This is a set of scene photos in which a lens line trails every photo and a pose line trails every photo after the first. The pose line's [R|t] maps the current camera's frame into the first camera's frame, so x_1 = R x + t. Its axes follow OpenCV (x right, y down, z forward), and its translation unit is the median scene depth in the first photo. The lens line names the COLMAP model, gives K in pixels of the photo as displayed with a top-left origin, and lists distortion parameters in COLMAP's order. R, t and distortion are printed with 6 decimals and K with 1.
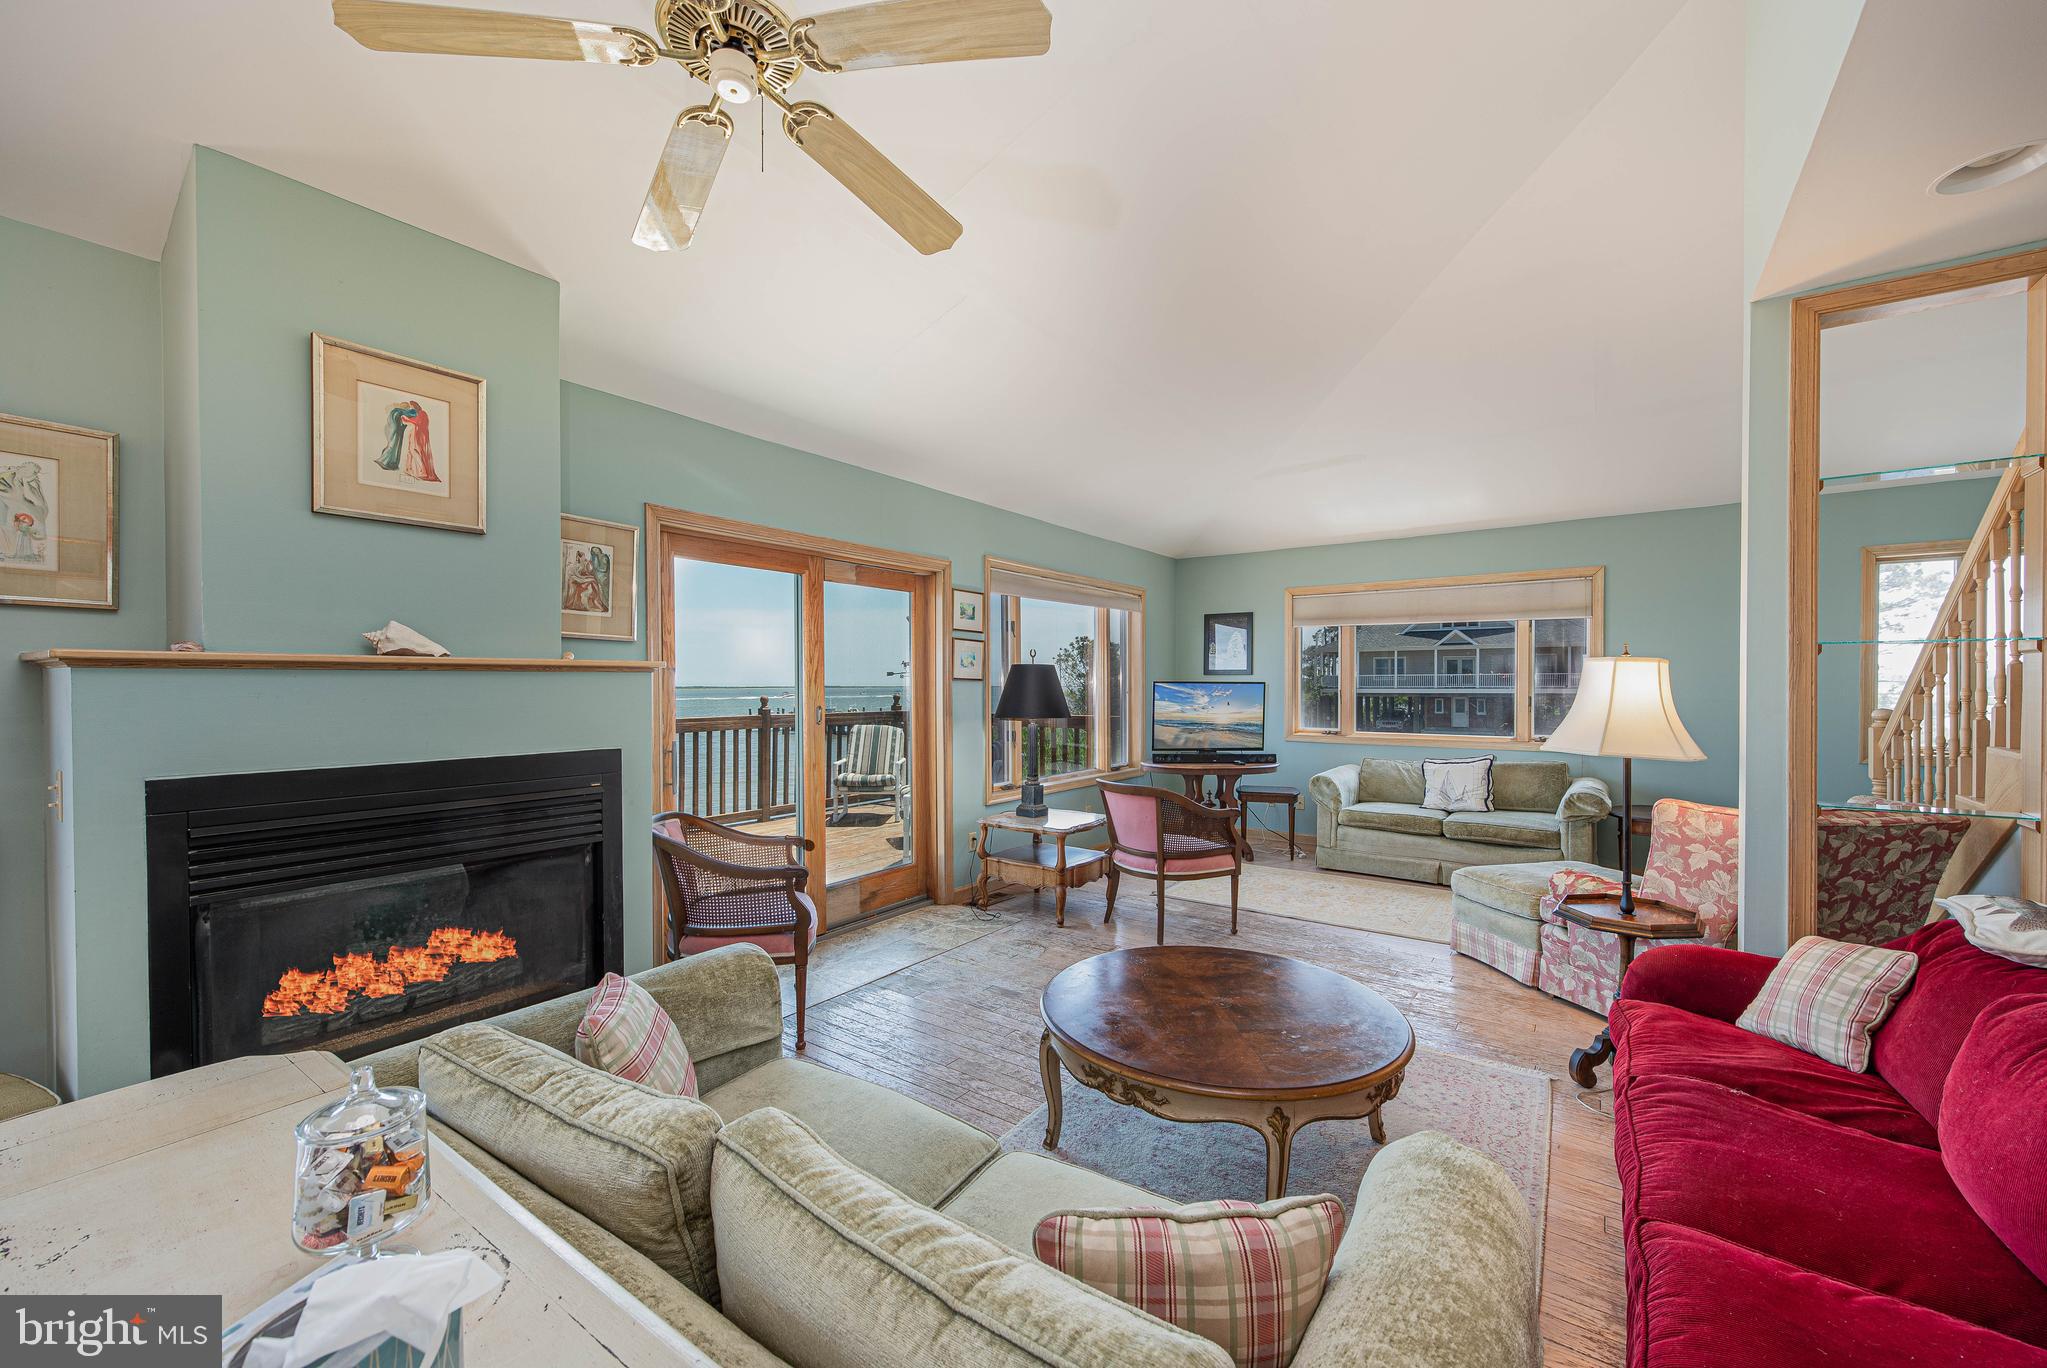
lens RADIAL K [[803.3, 0, 1026.4], [0, 803.3, 687.6], [0, 0, 1]] dist [0.000363, -0.000770]
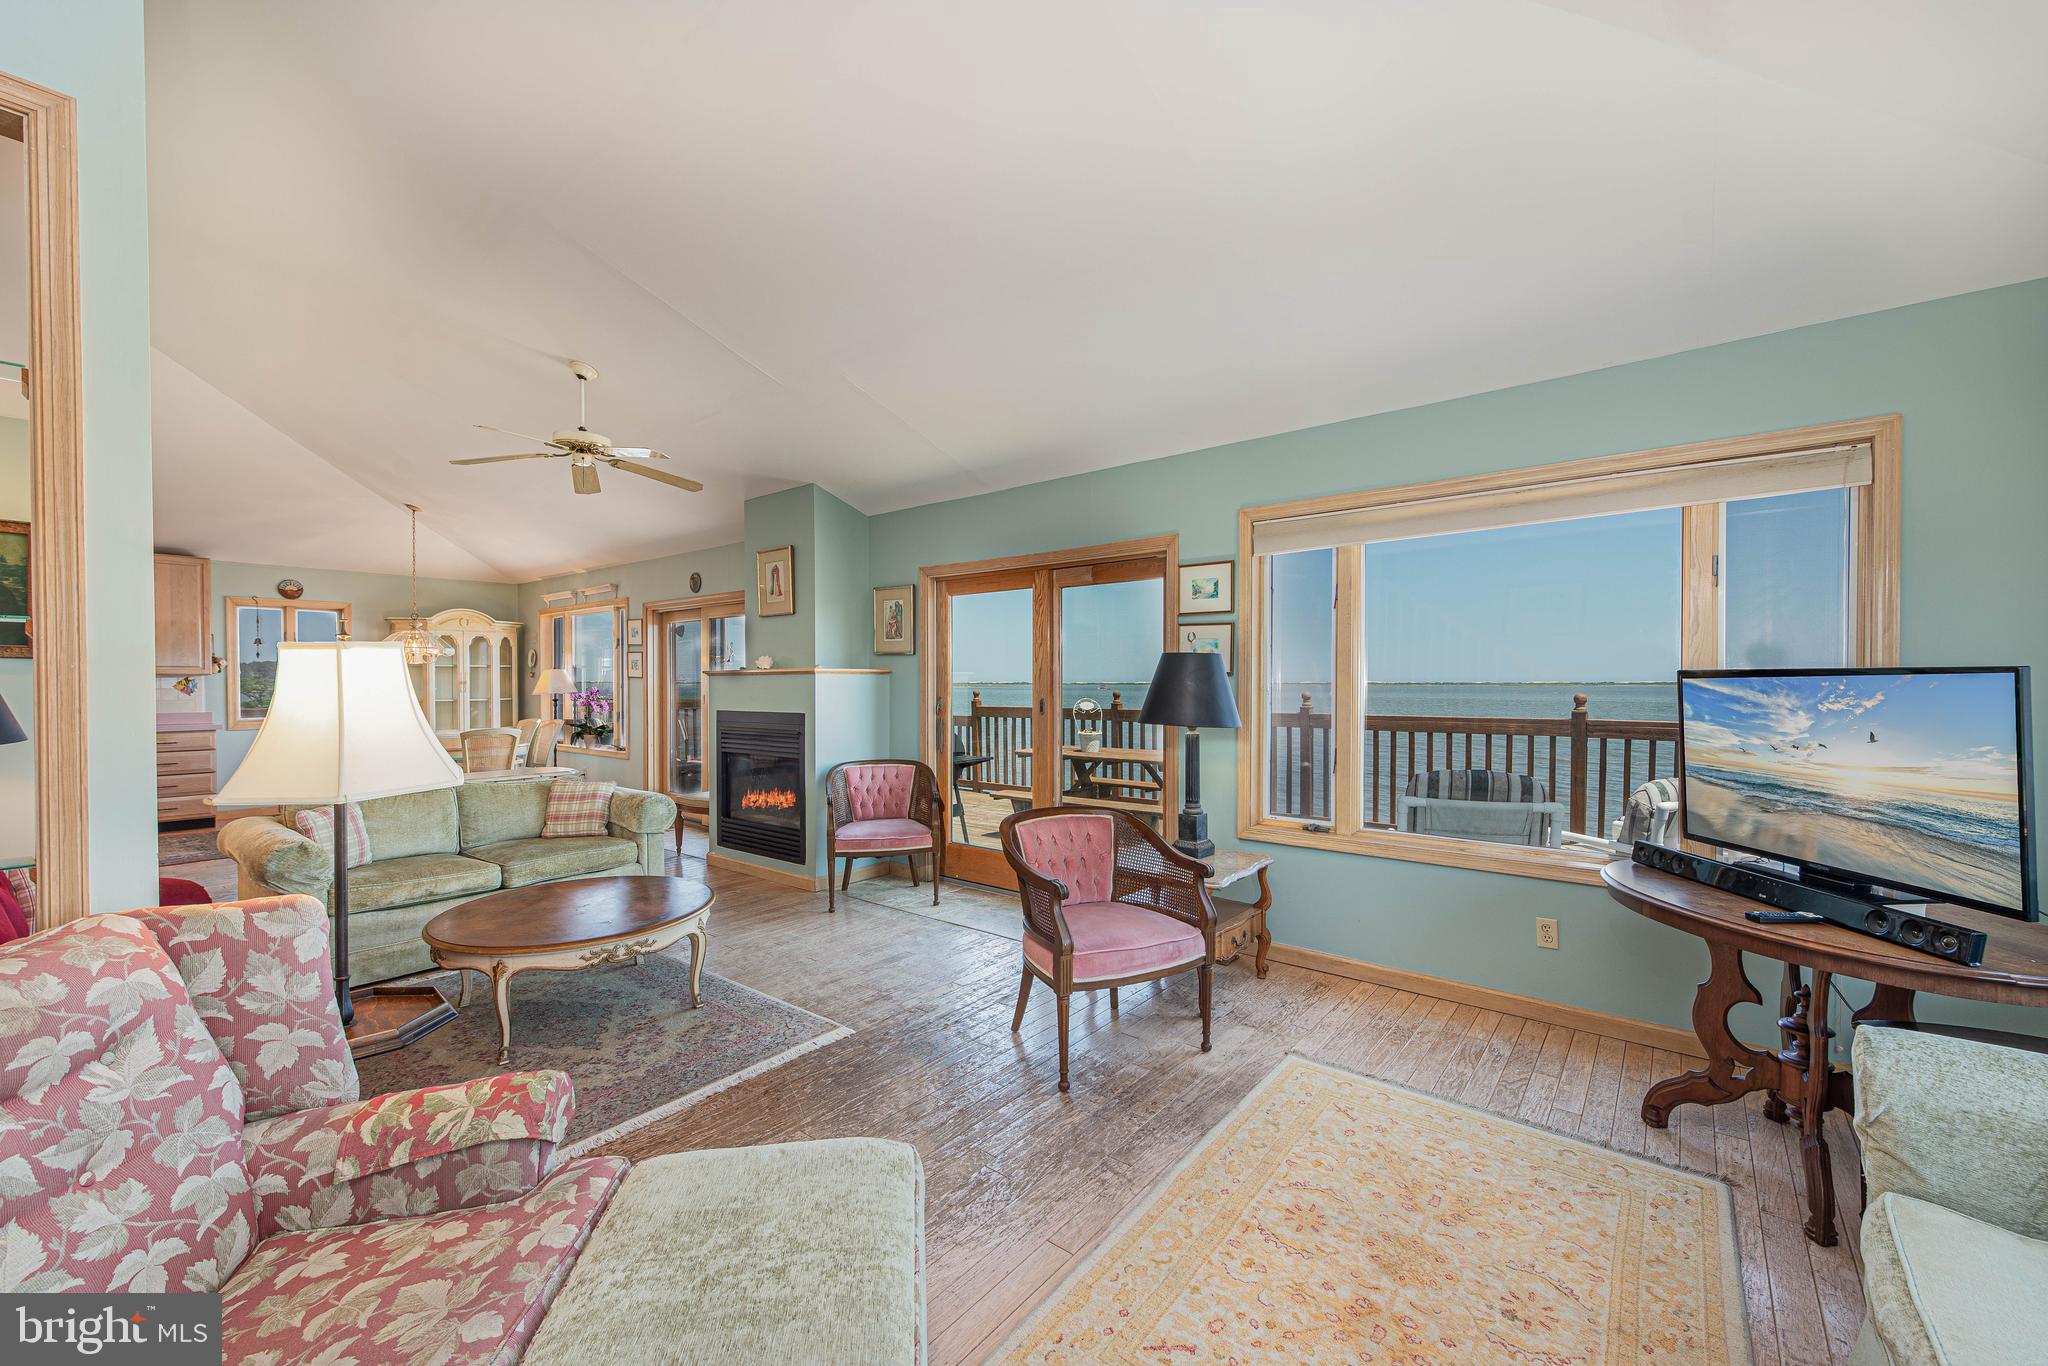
lens RADIAL K [[803.7, 0, 1023.6], [0, 803.7, 690.7], [0, 0, 1]] dist [0.000363, -0.000770]
pose [[-0.058612, 0.011962, -0.998209, 0.668064], [-0.001310, 0.999926, 0.012060, -0.002382], [0.998280, 0.002014, -0.058592, 0.779570]]
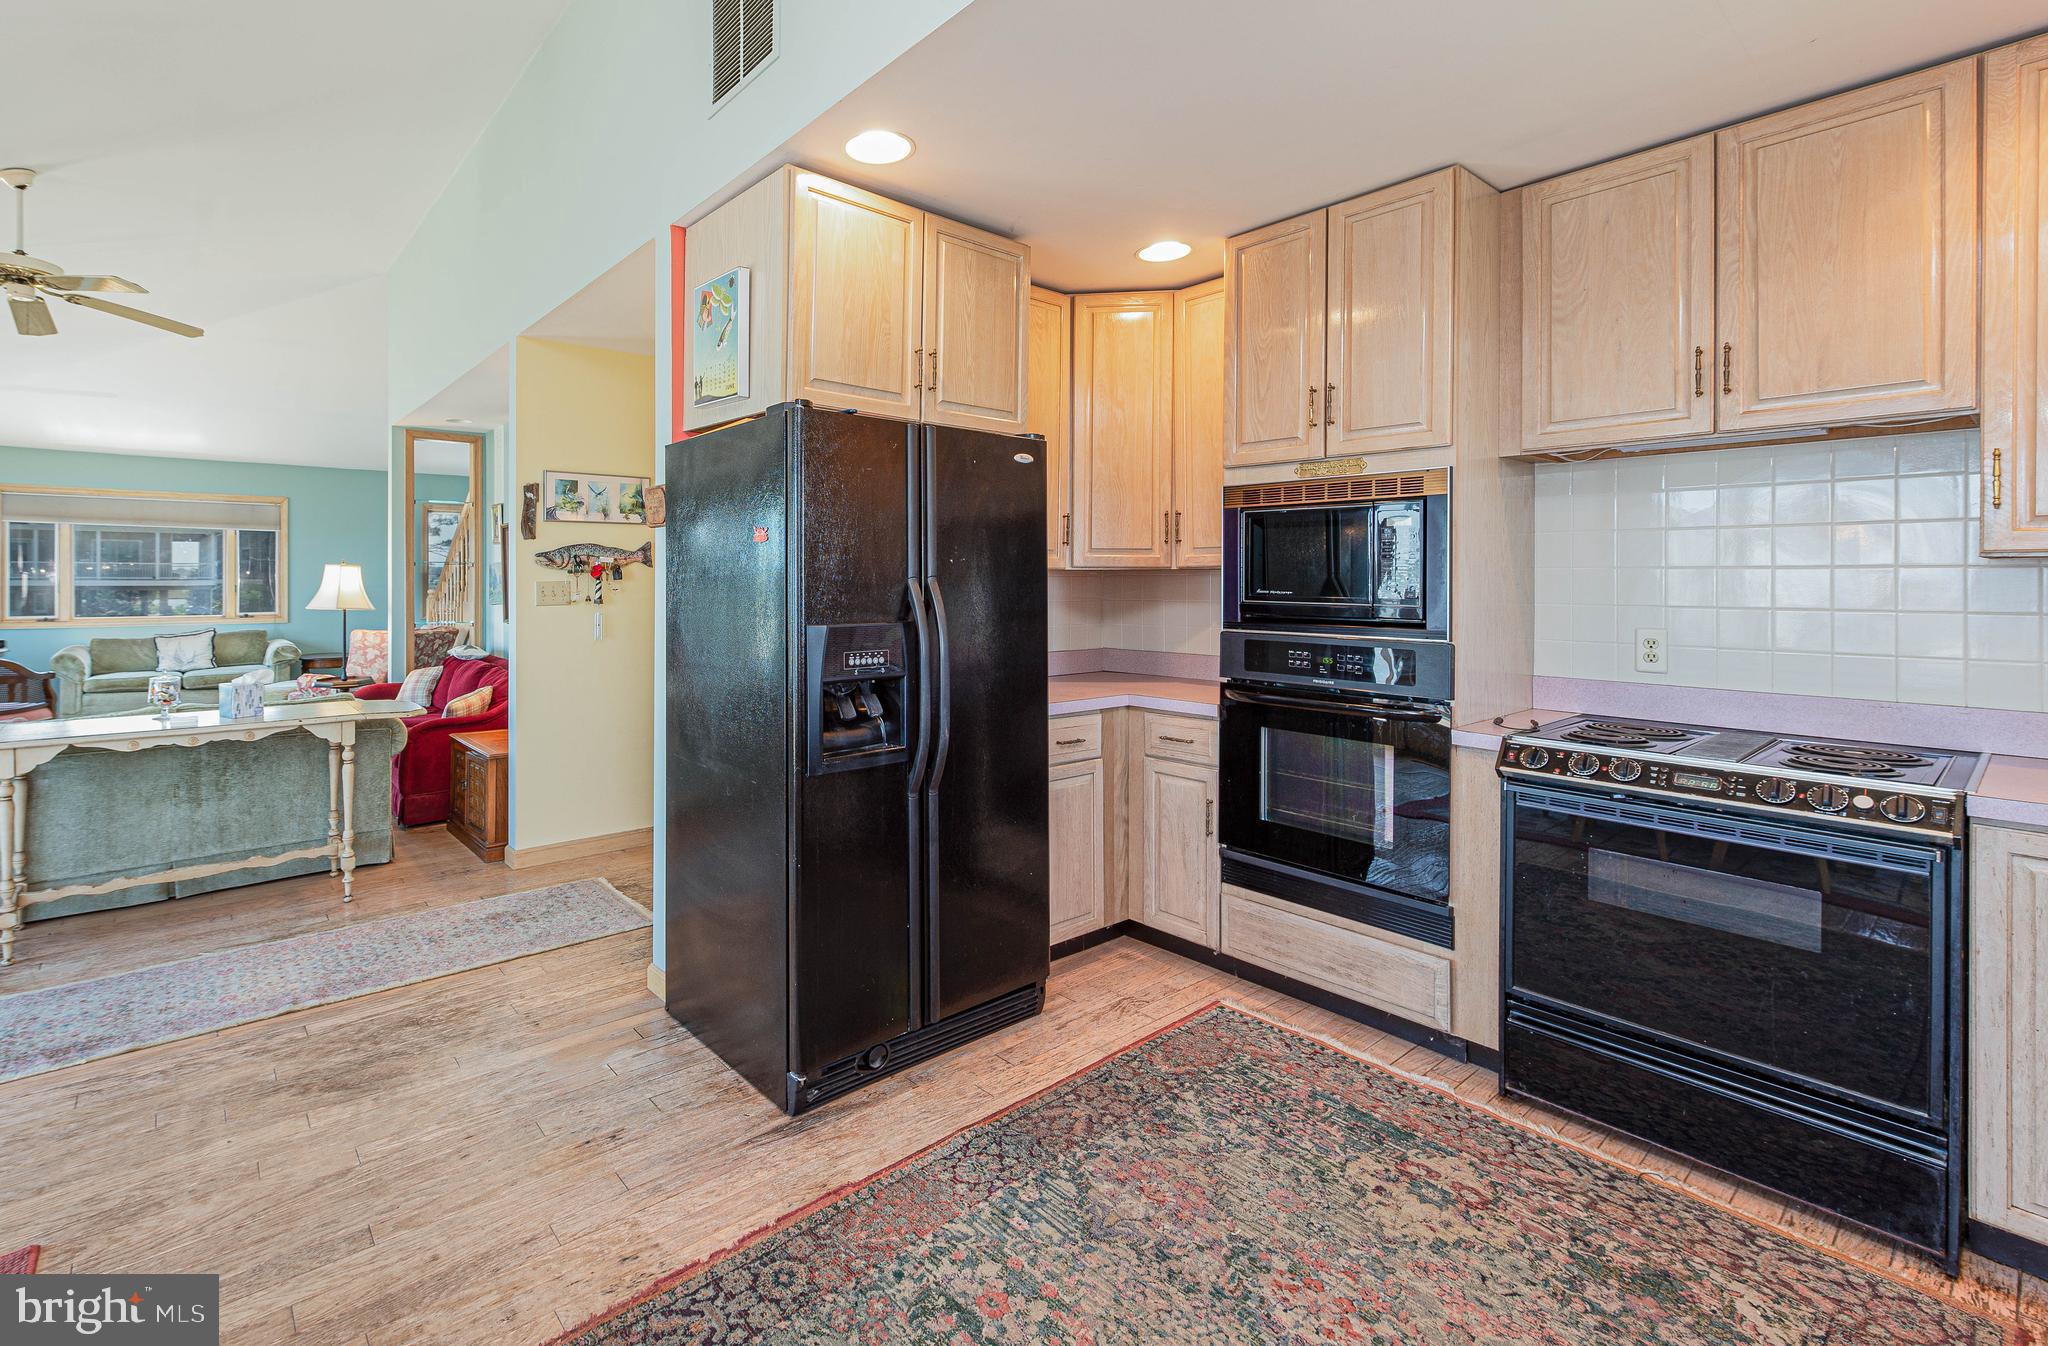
lens RADIAL K [[913.0, 0, 887.4], [0, 913.0, 580.9], [0, 0, 1]] dist [0.000981, -0.001060]
pose [[0.283732, -0.002993, 0.958899, -0.597293], [-0.000108, 0.999995, 0.003153, -0.000753], [-0.958904, -0.000998, 0.283730, -0.552091]]
